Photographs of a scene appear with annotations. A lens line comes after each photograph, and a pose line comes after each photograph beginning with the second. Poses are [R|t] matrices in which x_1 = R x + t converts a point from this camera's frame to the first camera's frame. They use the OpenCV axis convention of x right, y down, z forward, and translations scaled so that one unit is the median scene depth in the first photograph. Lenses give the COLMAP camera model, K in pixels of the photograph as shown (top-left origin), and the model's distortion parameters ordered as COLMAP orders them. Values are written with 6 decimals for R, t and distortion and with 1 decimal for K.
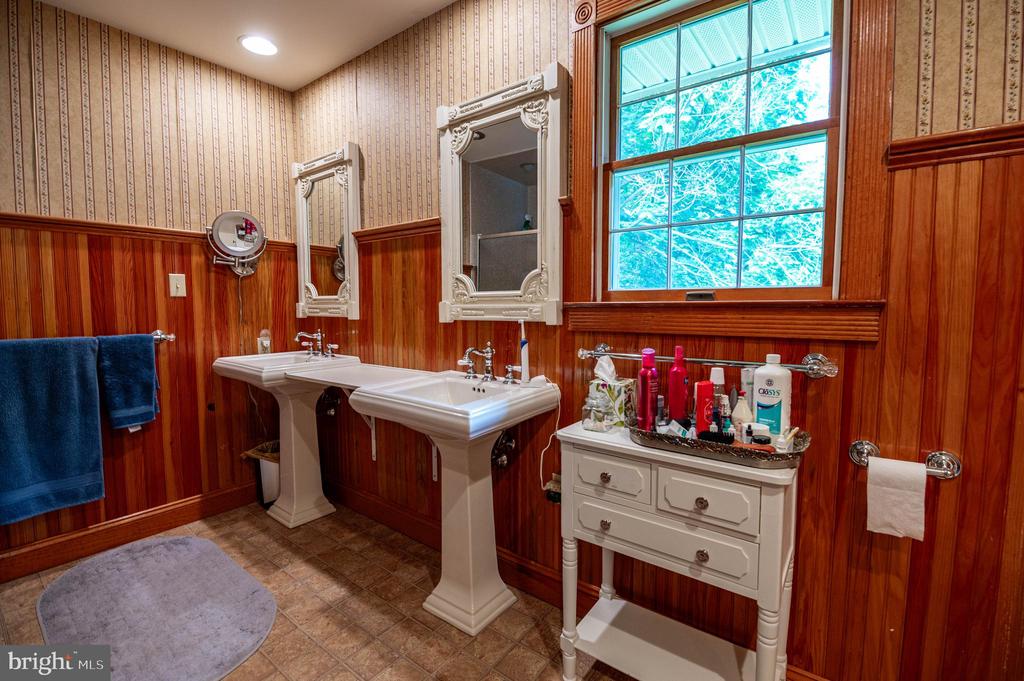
lens RADIAL K [[450.8, 0, 519.3], [0, 450.8, 337.1], [0, 0, 1]] dist [-0.022996, -0.000391]
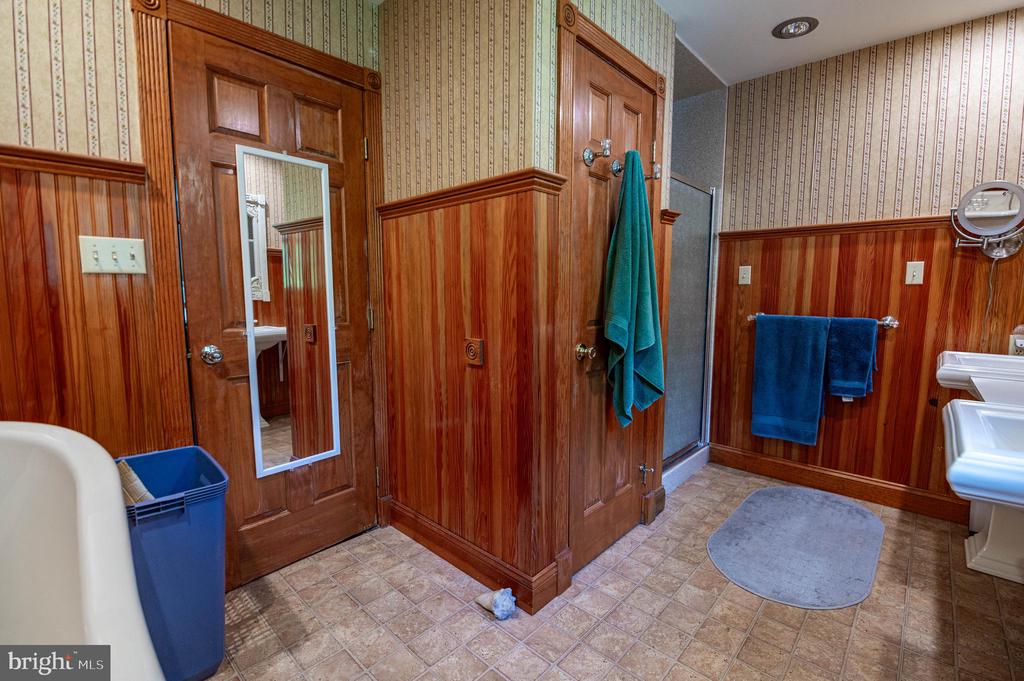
lens RADIAL K [[450.8, 0, 519.2], [0, 450.8, 340.1], [0, 0, 1]] dist [-0.022996, -0.000391]
pose [[-0.110171, 0.105797, -0.988266, 0.348253], [-0.075996, 0.990511, 0.114509, -0.014050], [0.991003, 0.087720, -0.101085, 0.246228]]
